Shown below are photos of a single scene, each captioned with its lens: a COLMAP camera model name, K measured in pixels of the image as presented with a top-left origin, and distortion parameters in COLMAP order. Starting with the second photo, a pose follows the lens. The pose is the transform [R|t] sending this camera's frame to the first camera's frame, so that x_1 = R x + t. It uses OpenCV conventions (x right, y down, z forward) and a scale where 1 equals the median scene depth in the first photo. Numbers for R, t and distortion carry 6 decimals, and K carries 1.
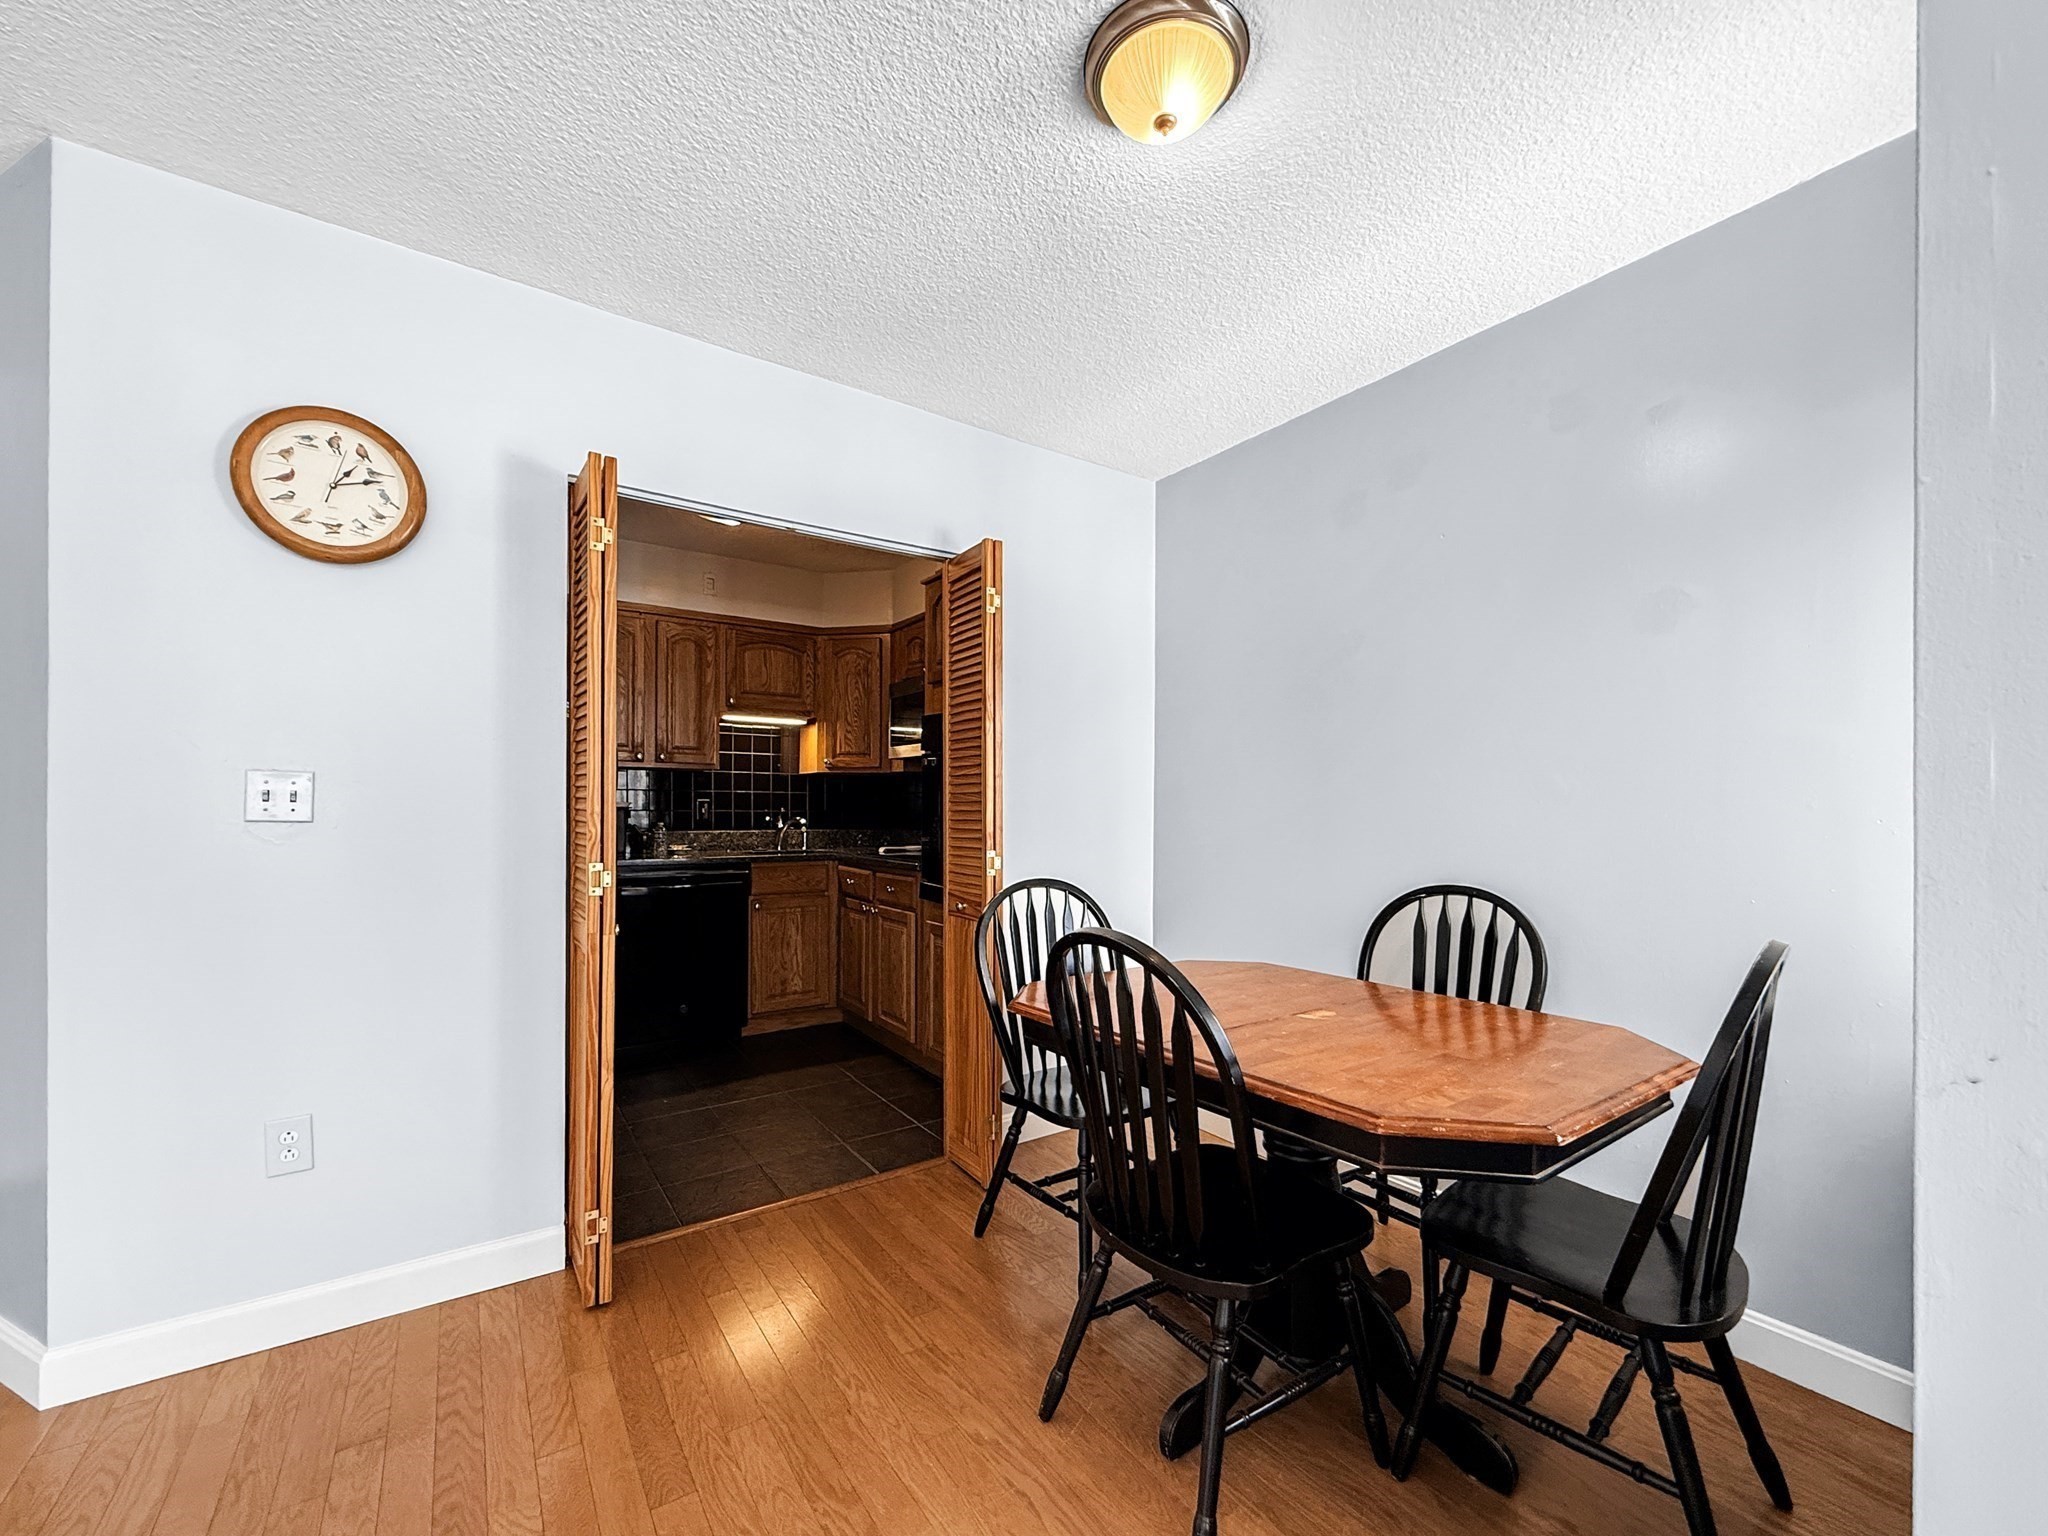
lens RADIAL K [[845.3, 0, 1018.1], [0, 845.3, 804.9], [0, 0, 1]] dist [0.000780, 0.000326]
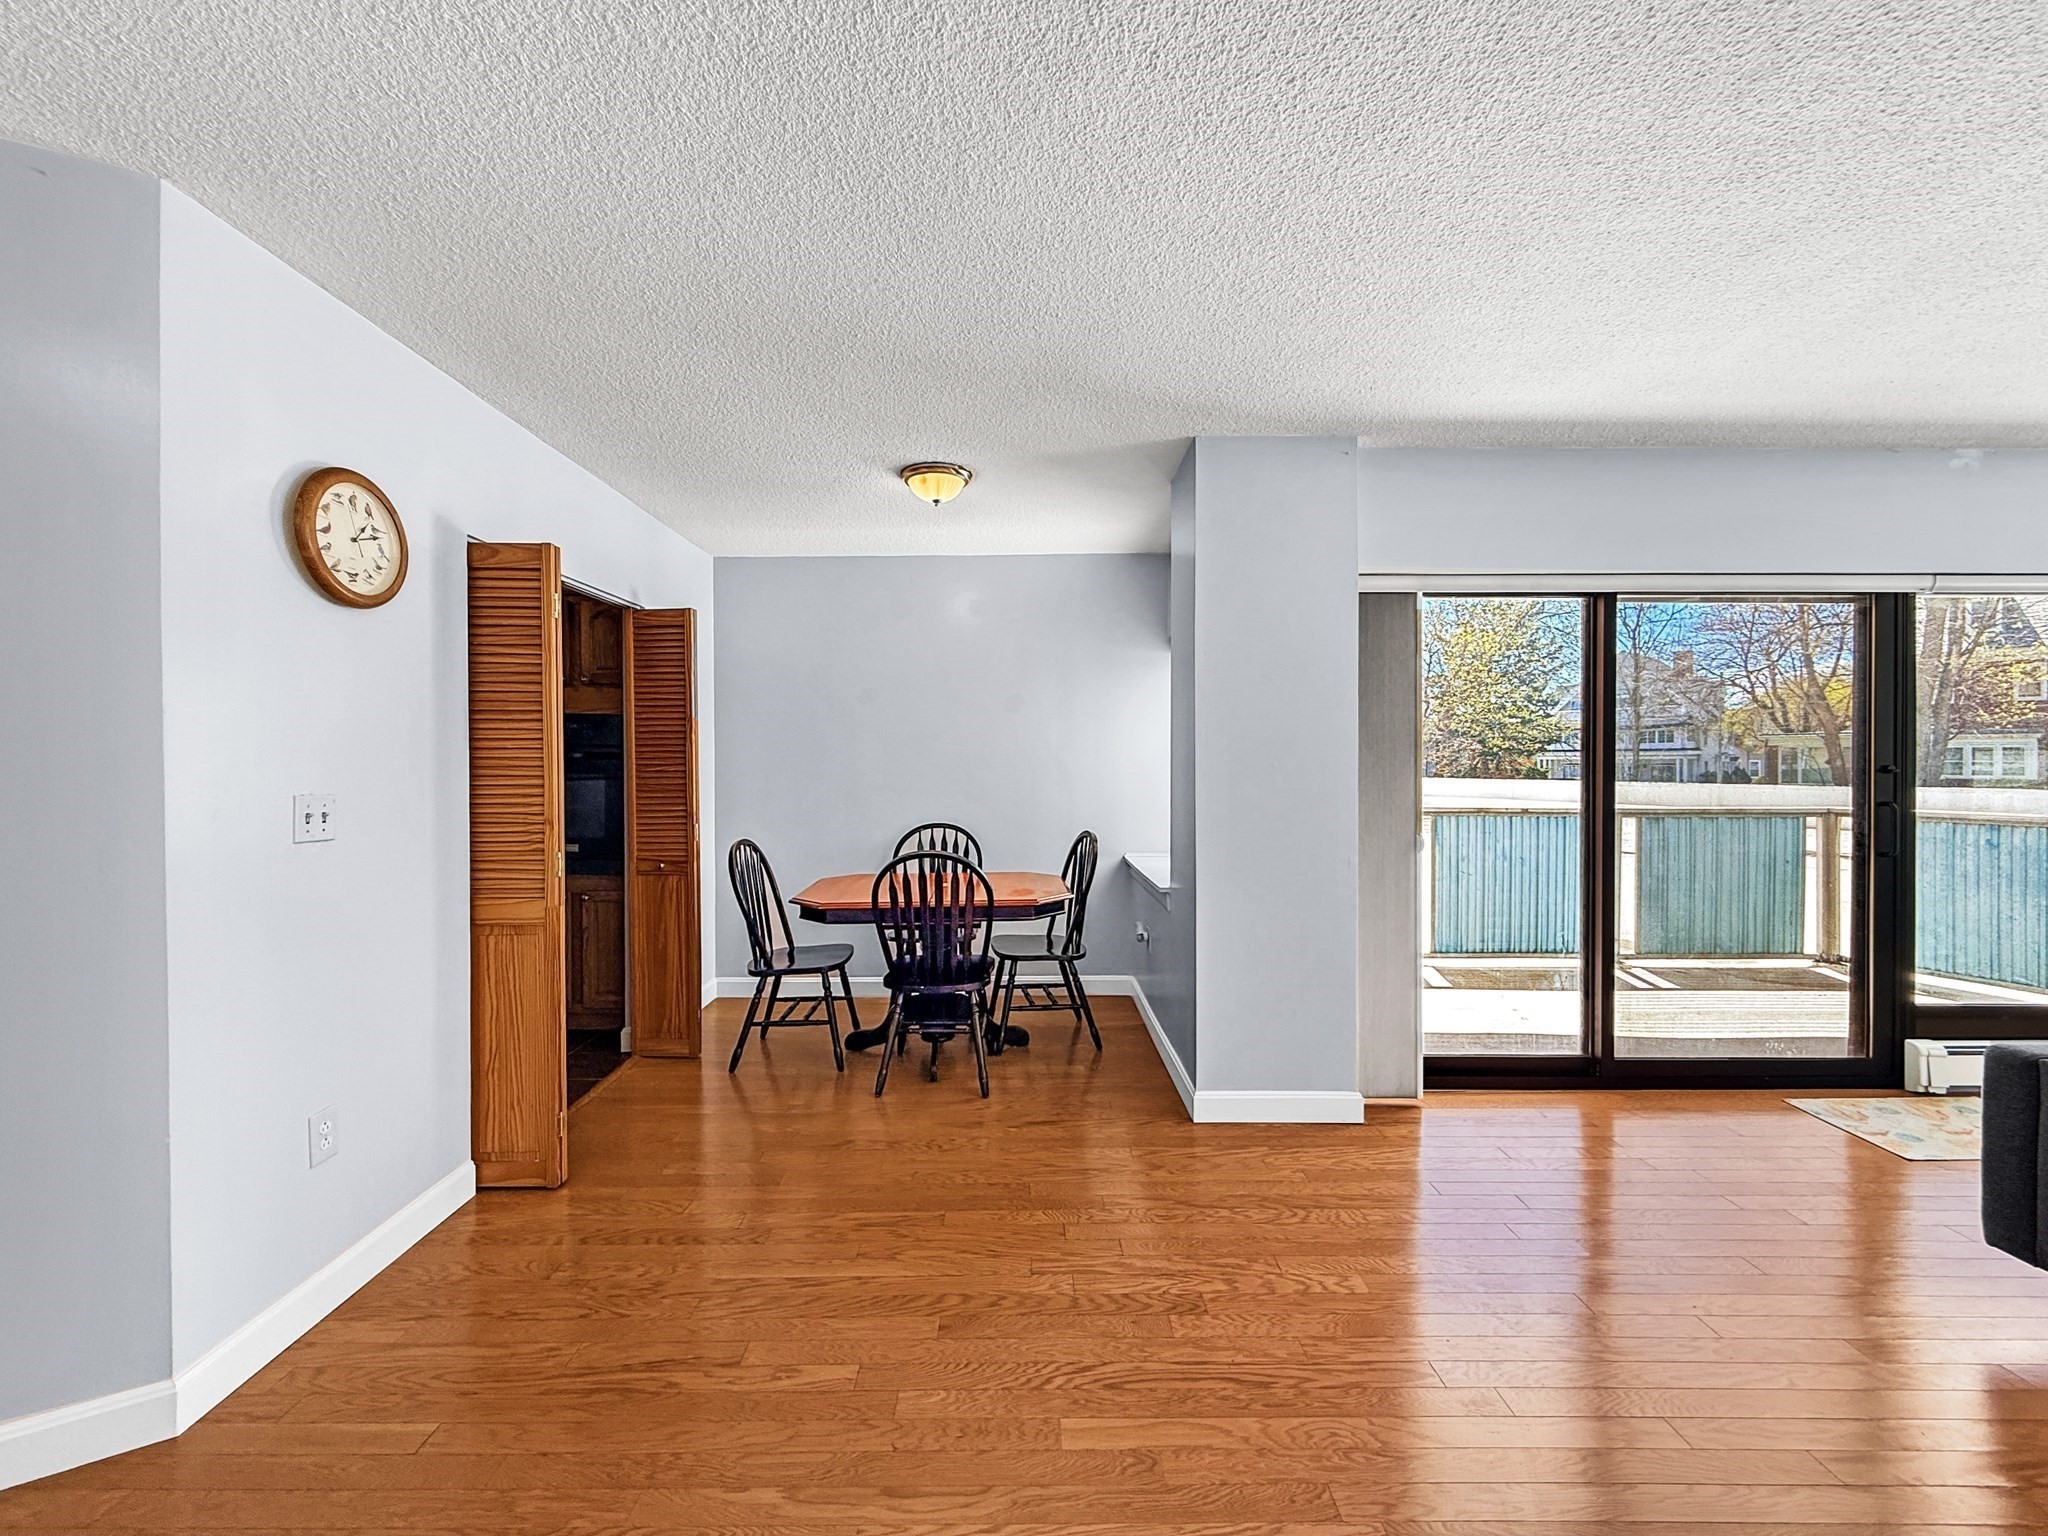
lens RADIAL K [[822.1, 0, 1024.0], [0, 822.1, 768.0], [0, 0, 1]] dist [0.000253, 0.000444]
pose [[0.552685, -0.017423, 0.833208, -0.889321], [0.008429, 0.999847, 0.015317, -0.059313], [-0.833347, -0.001442, 0.552748, -0.251782]]
